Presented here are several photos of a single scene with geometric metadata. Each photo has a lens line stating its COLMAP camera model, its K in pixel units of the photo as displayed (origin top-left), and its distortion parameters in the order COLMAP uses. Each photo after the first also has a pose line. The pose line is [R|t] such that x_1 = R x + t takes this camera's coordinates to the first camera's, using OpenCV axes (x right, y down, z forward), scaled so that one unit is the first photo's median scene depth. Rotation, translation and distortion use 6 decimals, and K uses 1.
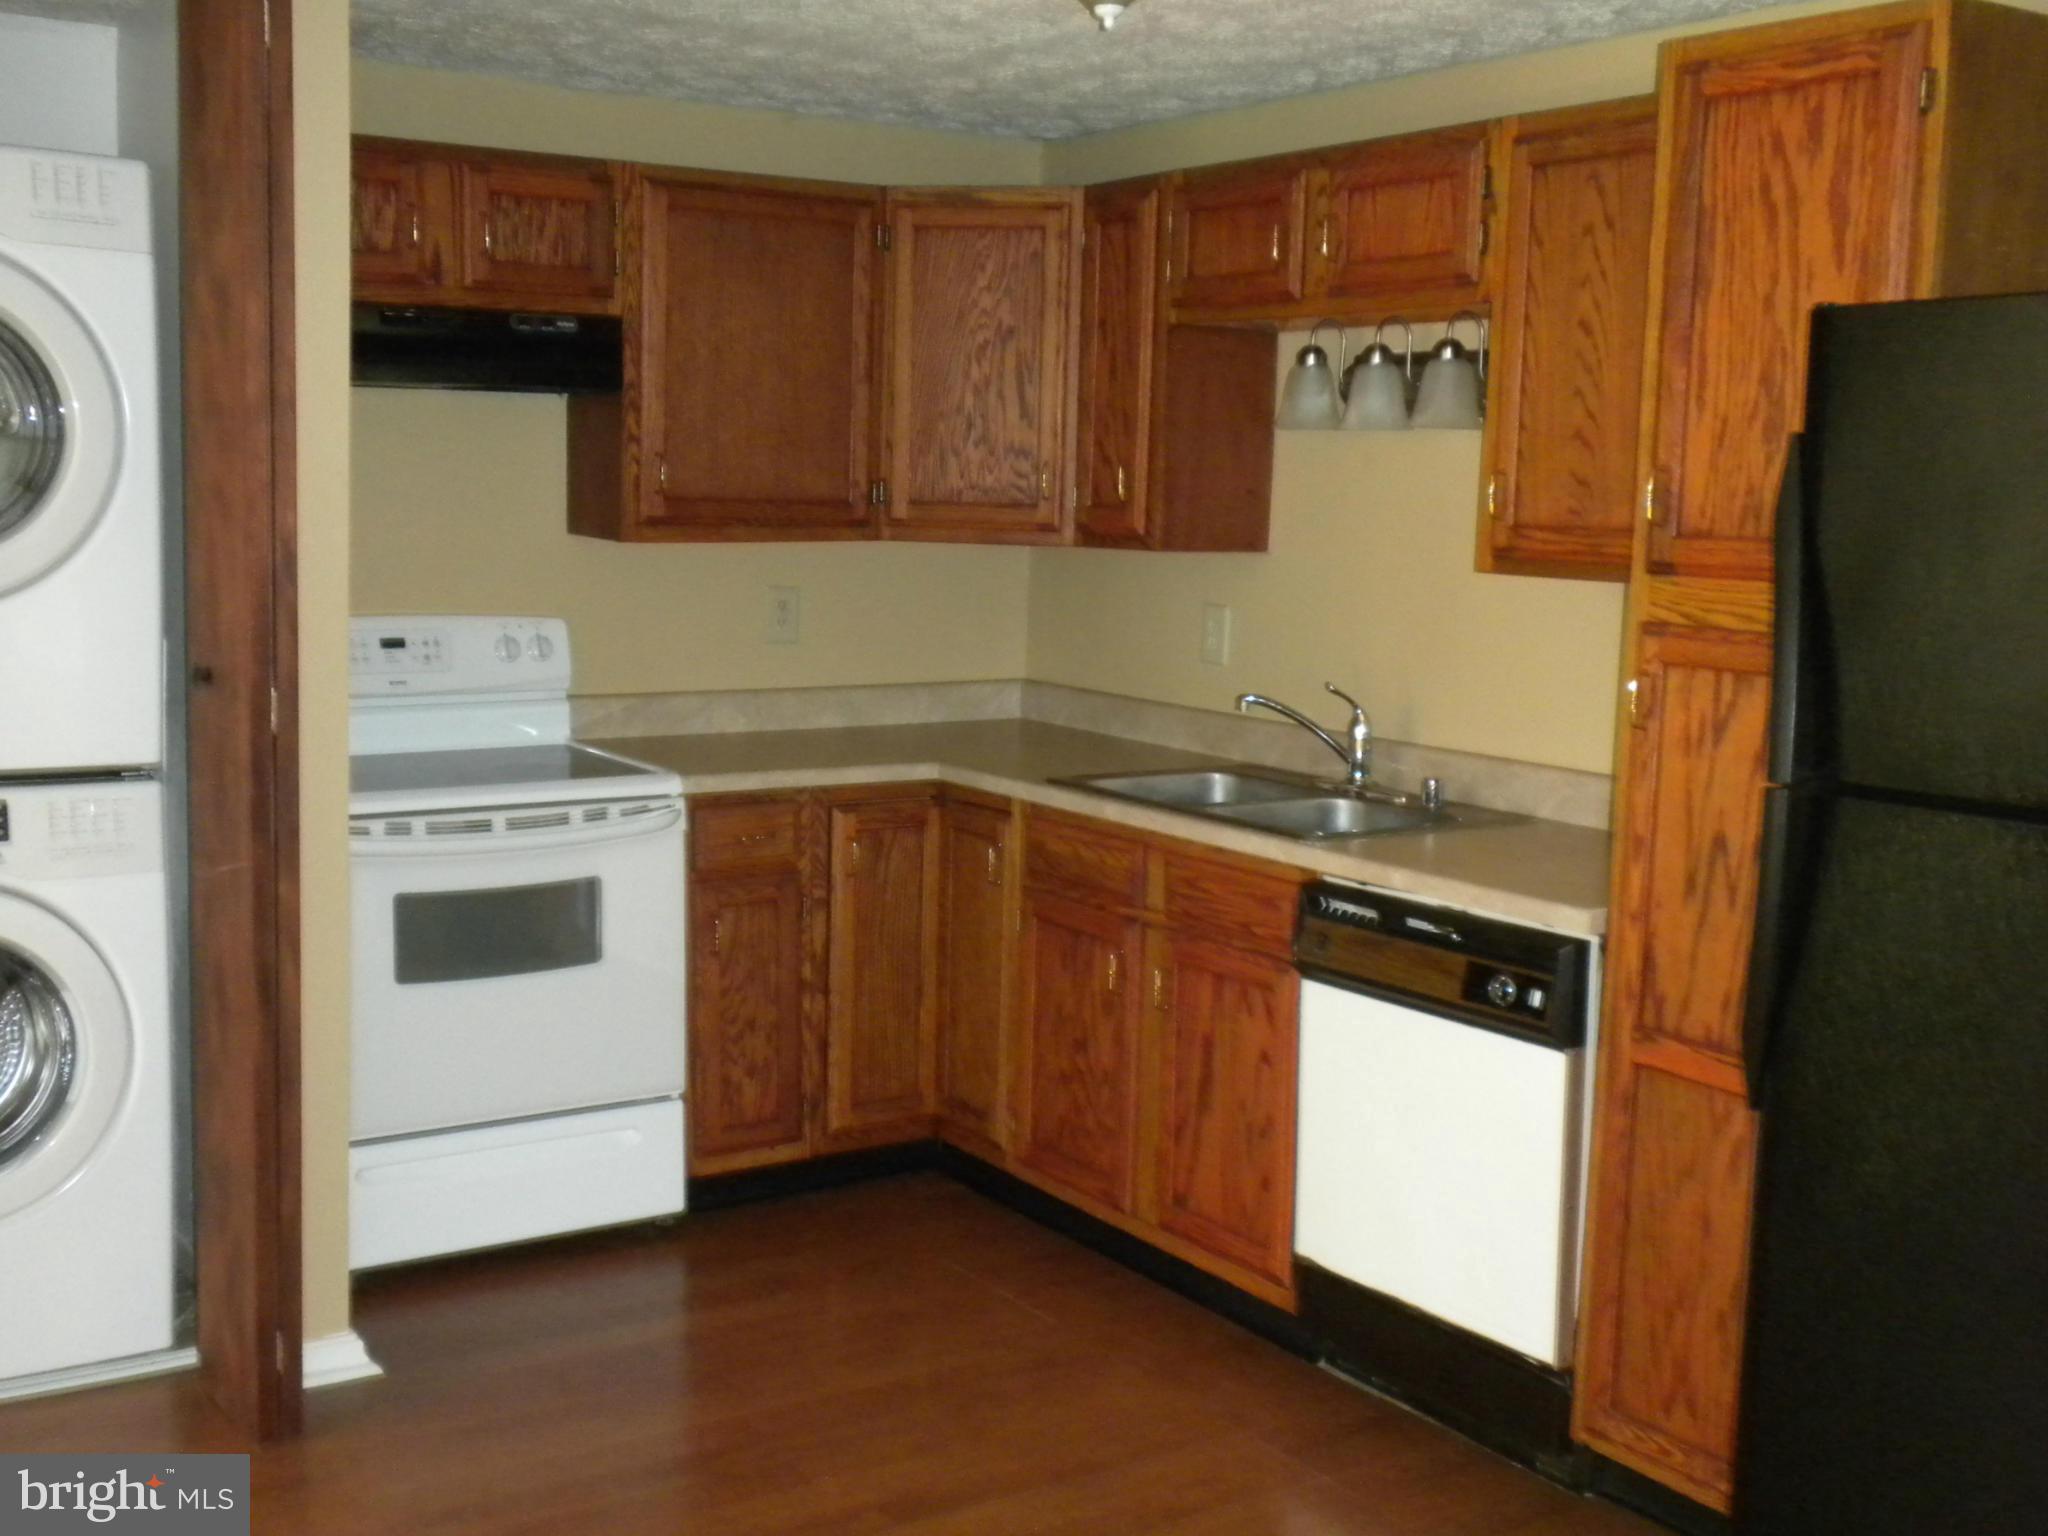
lens RADIAL K [[2061.0, 0, 1027.5], [0, 2061.0, 744.8], [0, 0, 1]] dist [0.001803, -0.012553]
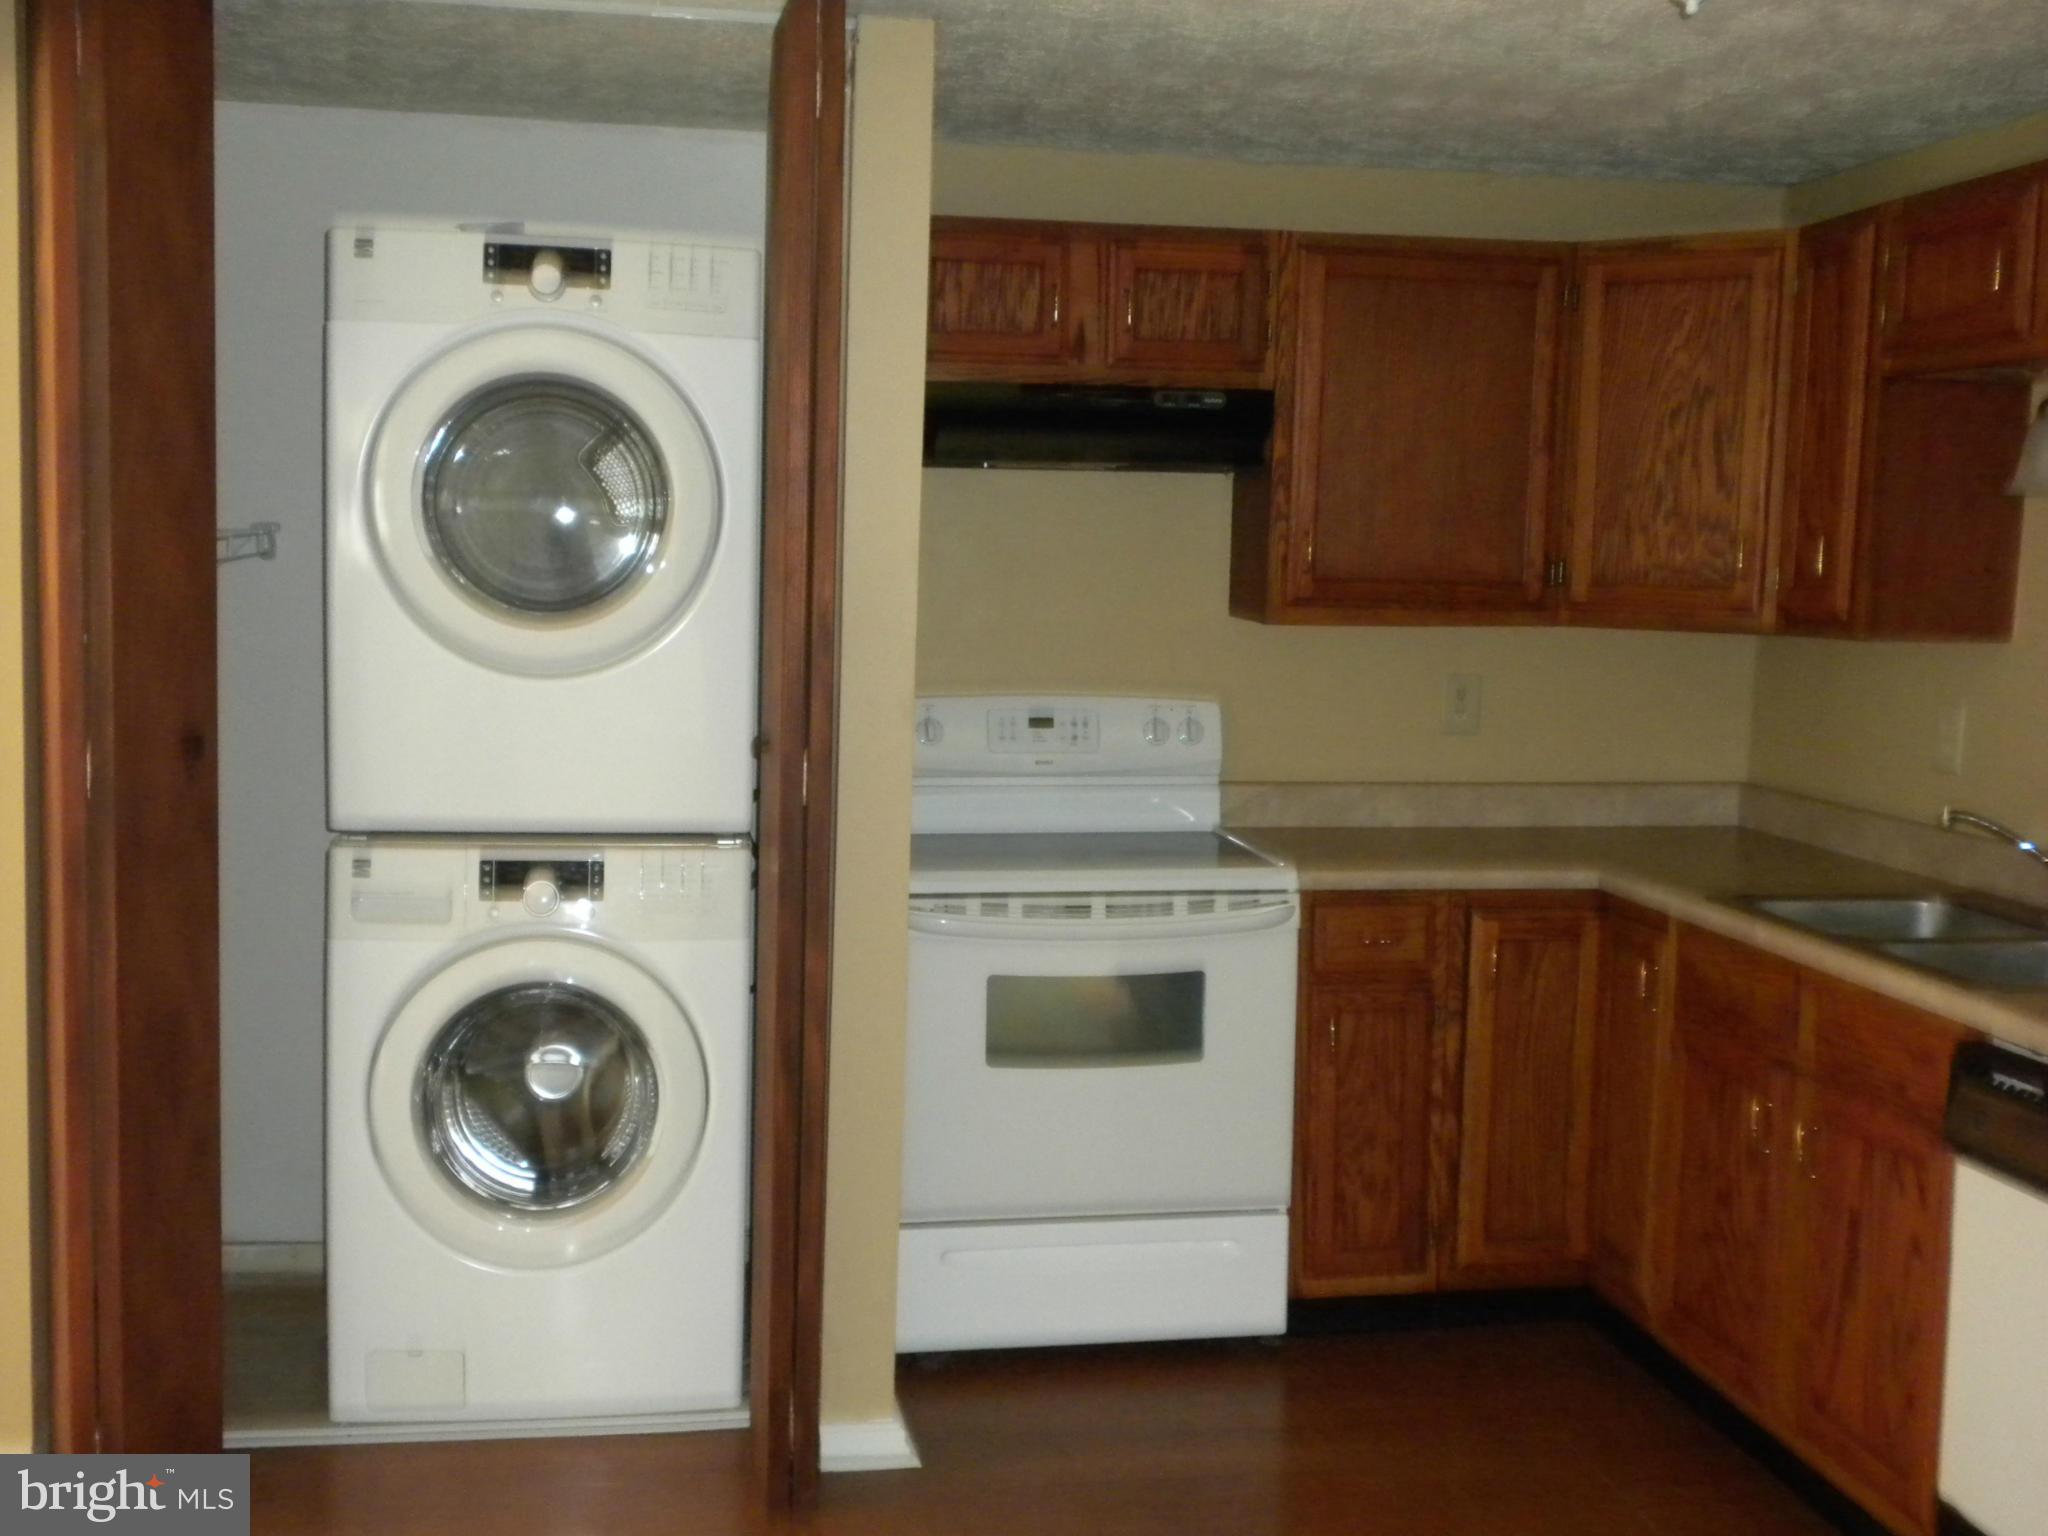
lens RADIAL K [[2059.2, 0, 1041.9], [0, 2059.2, 769.6], [0, 0, 1]] dist [0.009606, -0.038271]
pose [[0.926602, 0.032838, -0.374608, 0.069747], [-0.044979, 0.998707, -0.023709, -0.002583], [0.373345, 0.038818, 0.926880, 0.073333]]
